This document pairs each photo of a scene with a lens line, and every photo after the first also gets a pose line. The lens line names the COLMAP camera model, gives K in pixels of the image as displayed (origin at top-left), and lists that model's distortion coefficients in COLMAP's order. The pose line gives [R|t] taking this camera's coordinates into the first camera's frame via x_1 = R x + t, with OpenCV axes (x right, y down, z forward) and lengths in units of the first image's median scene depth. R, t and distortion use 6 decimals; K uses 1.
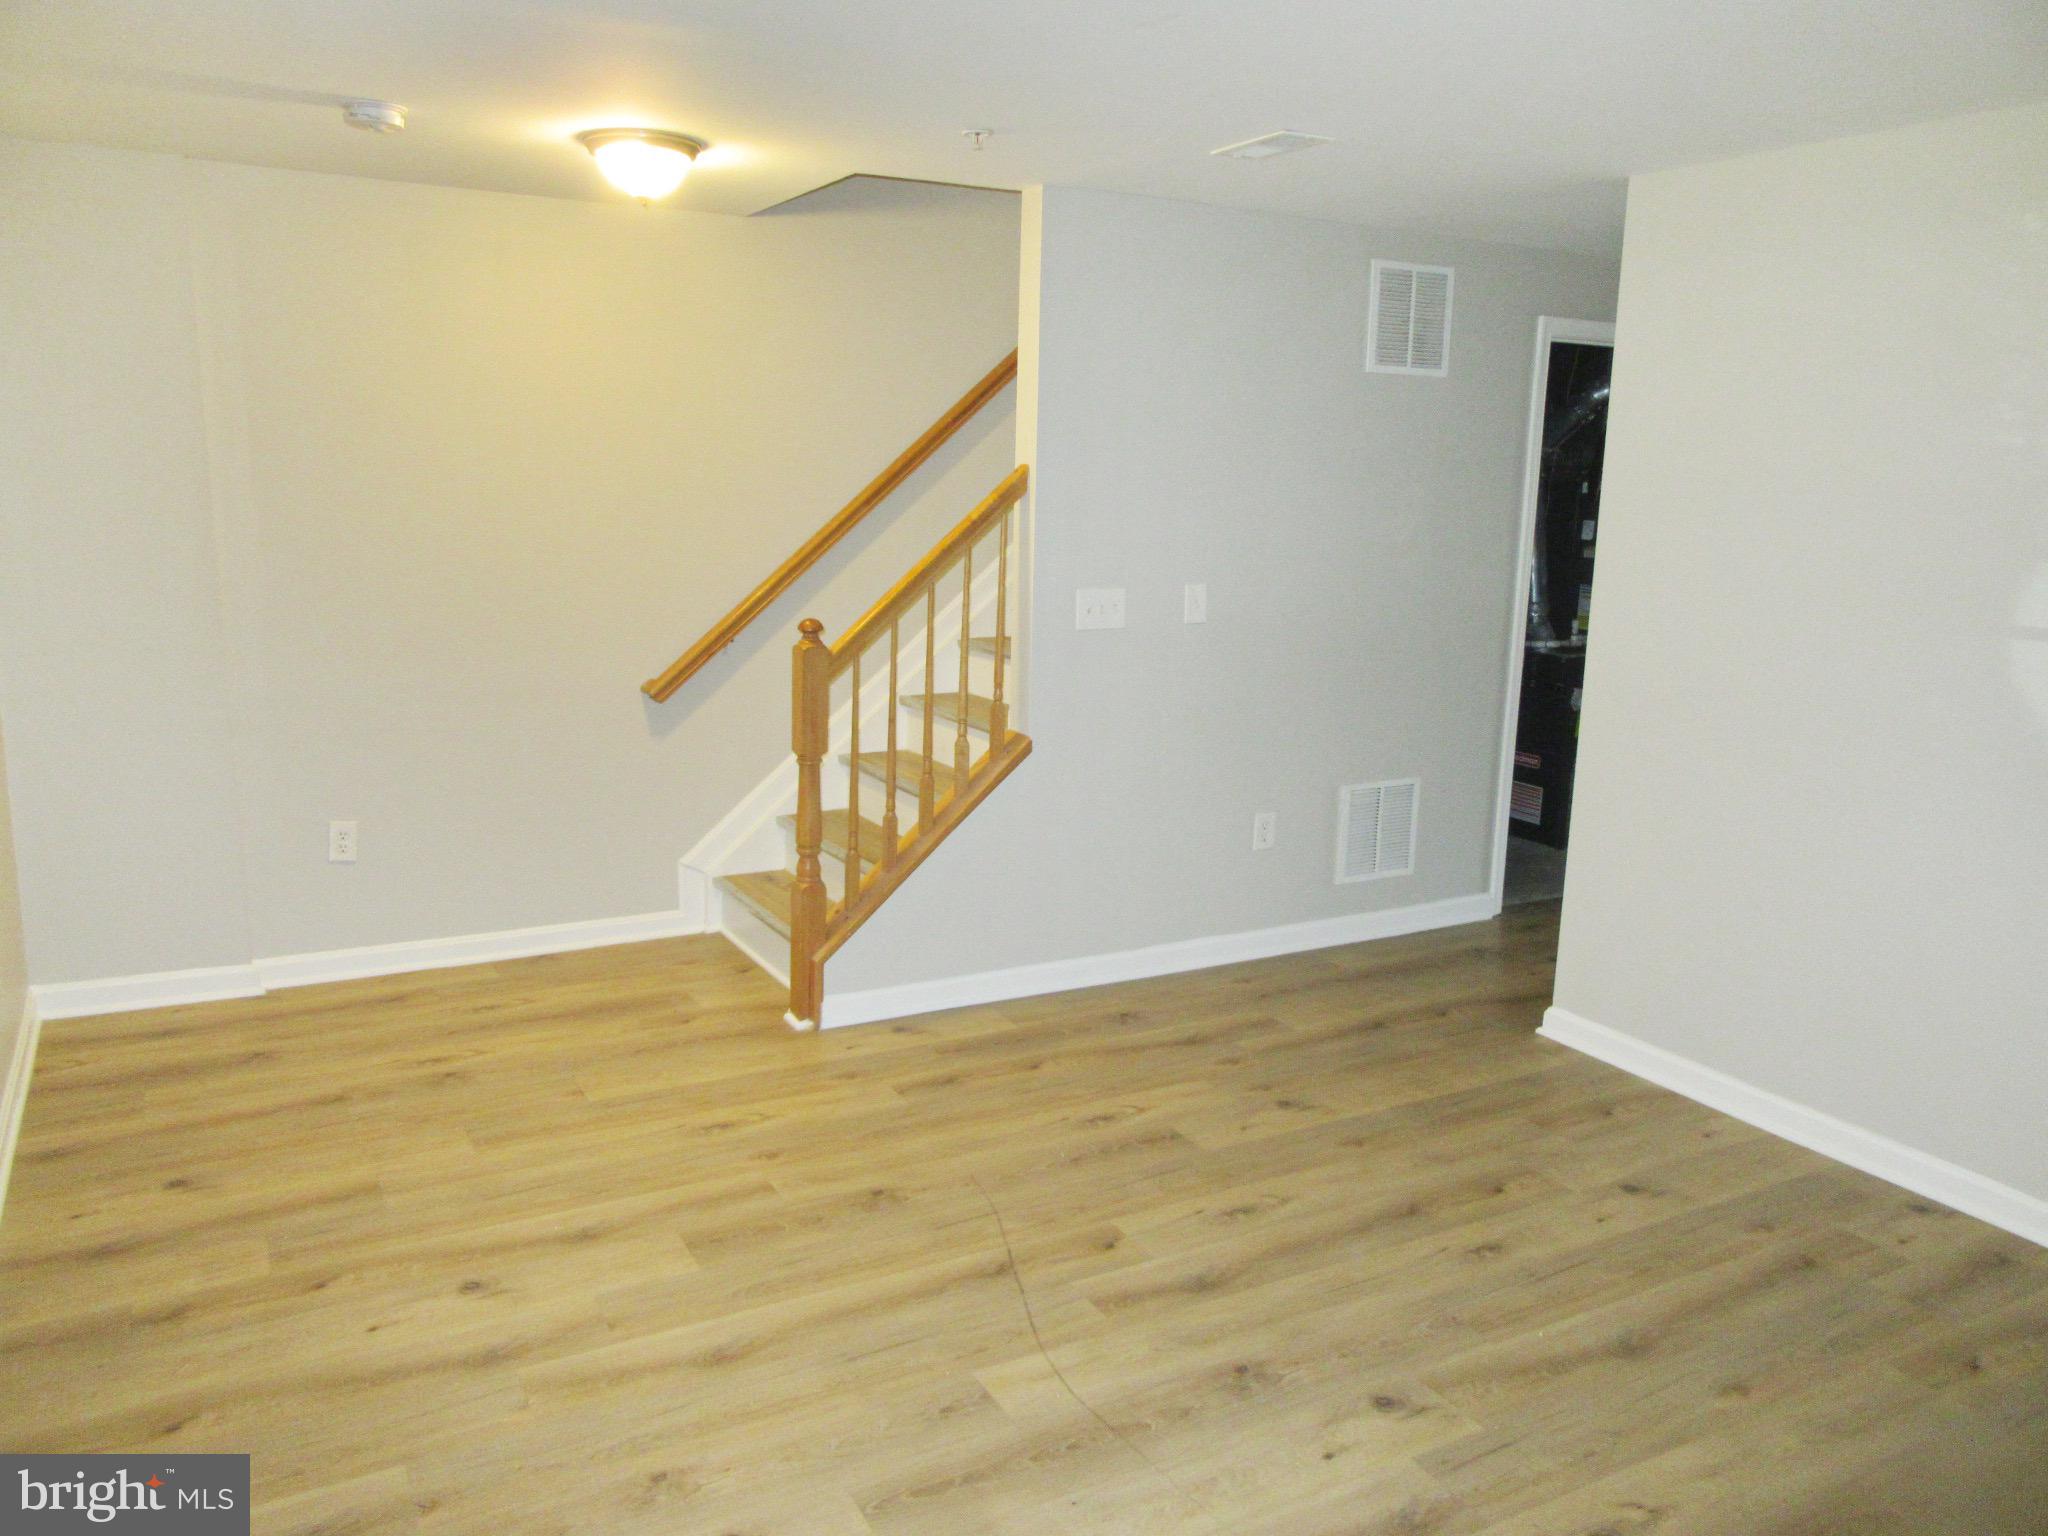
lens RADIAL K [[1539.3, 0, 1024.0], [0, 1539.3, 768.0], [0, 0, 1]] dist [-0.042460, -0.001786]
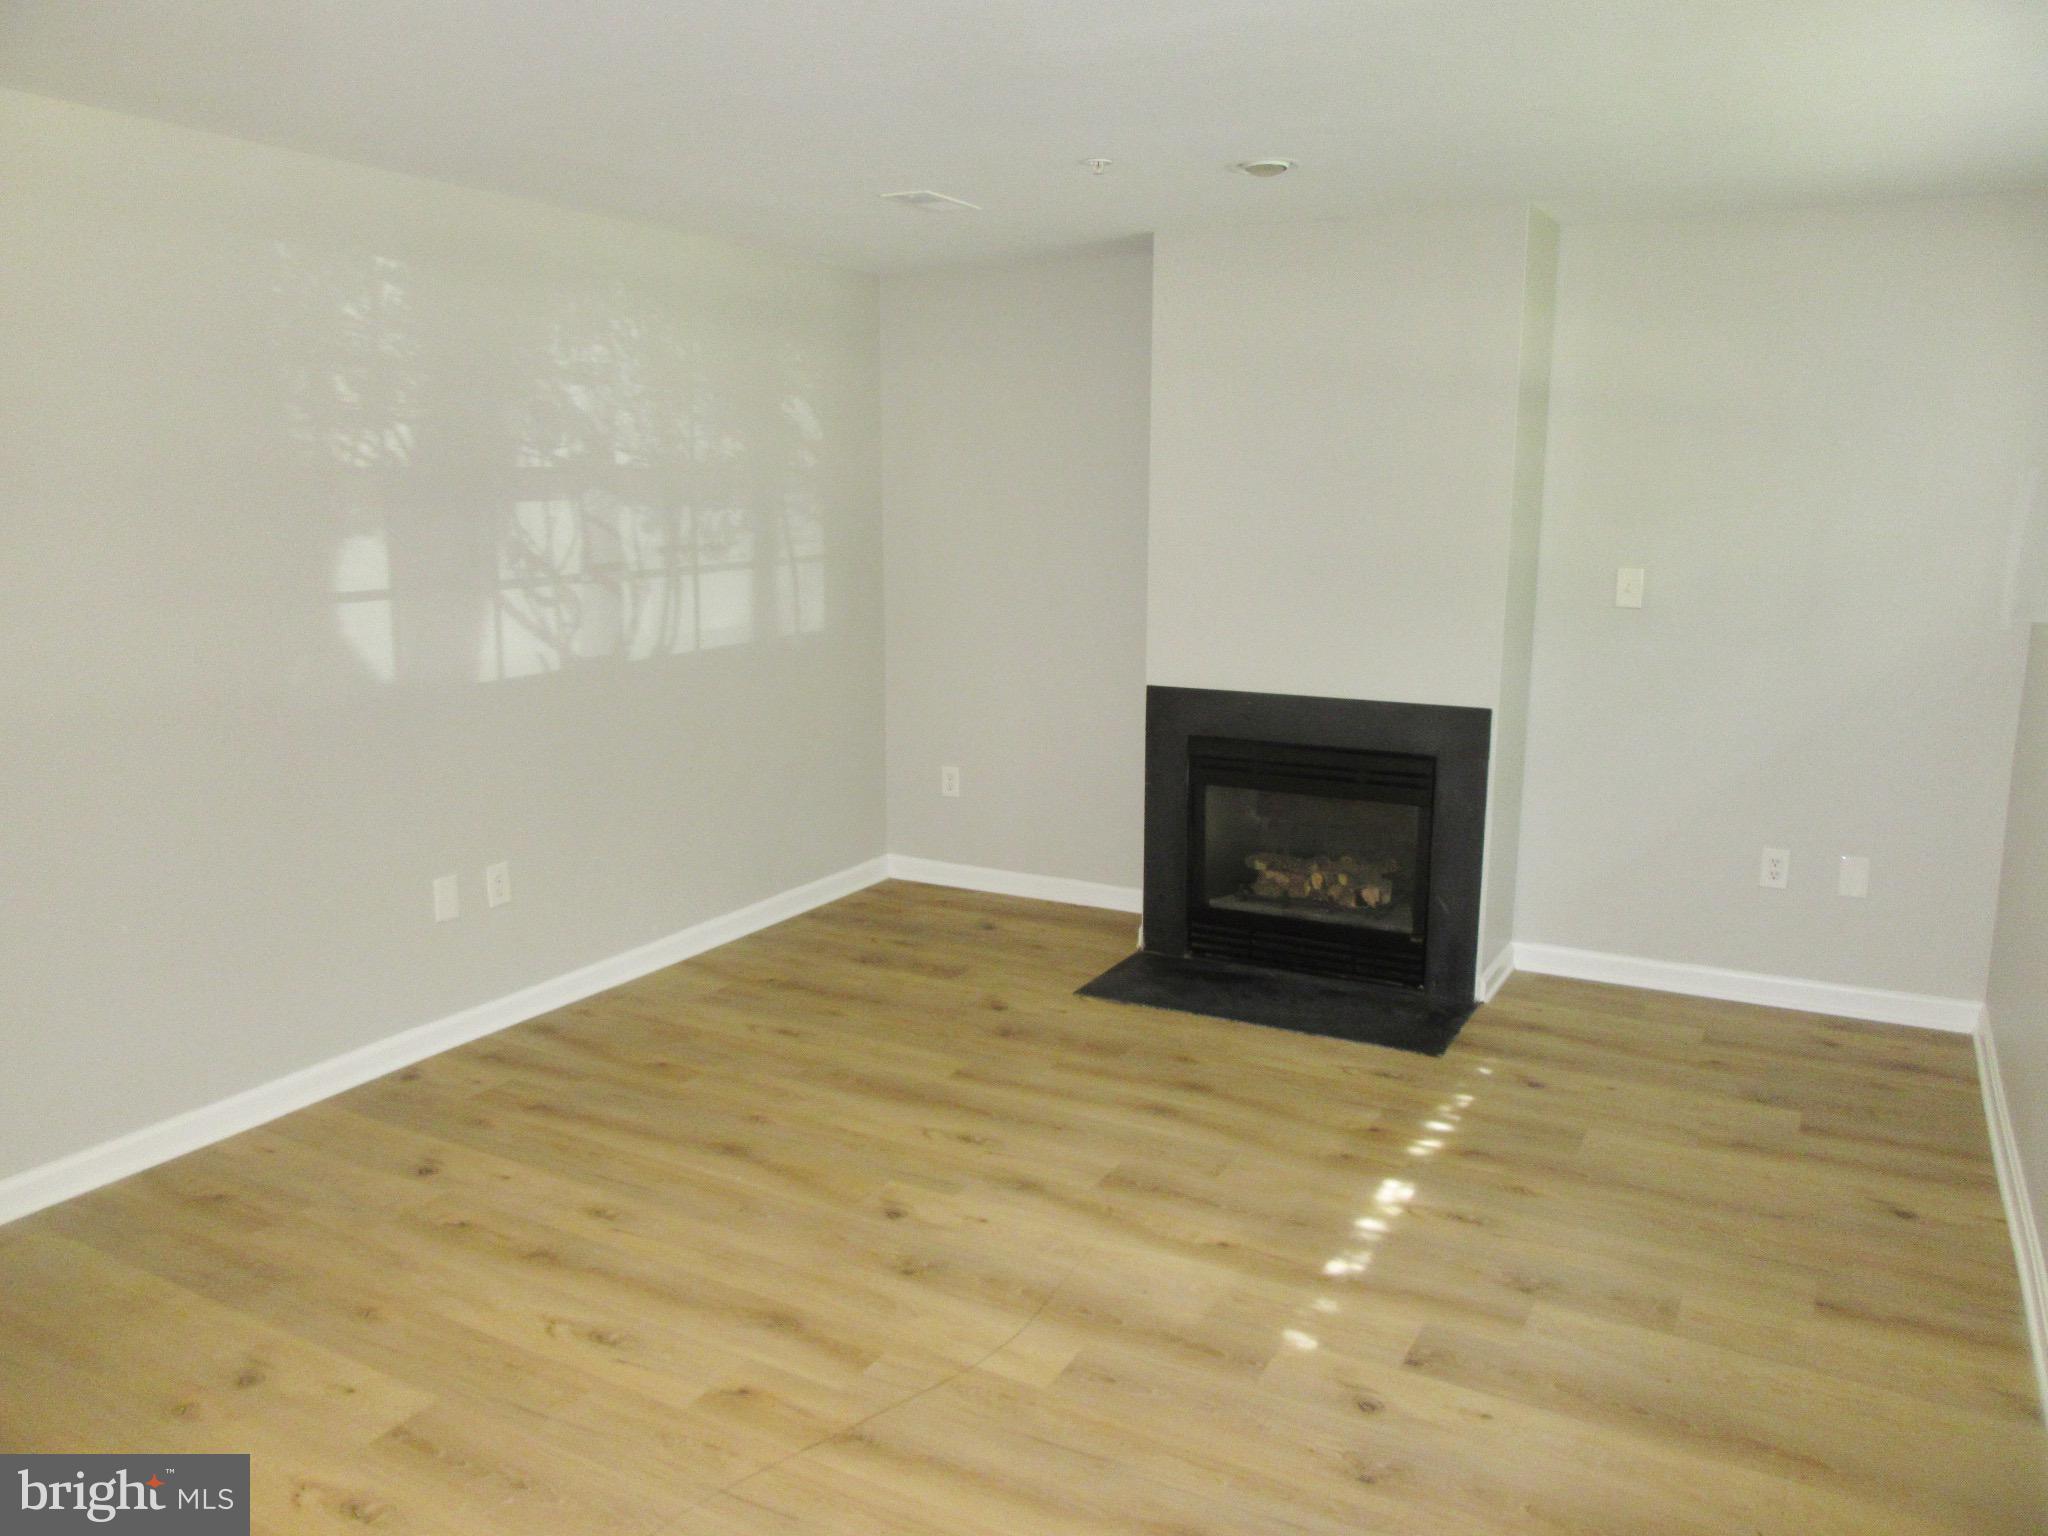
lens RADIAL K [[1511.5, 0, 1024.0], [0, 1511.5, 768.0], [0, 0, 1]] dist [-0.004264, -0.001249]
pose [[-0.540377, -0.174702, 0.823087, -0.663456], [0.141886, 0.945281, 0.293789, -0.241728], [-0.829374, 0.275541, -0.486021, 1.188059]]
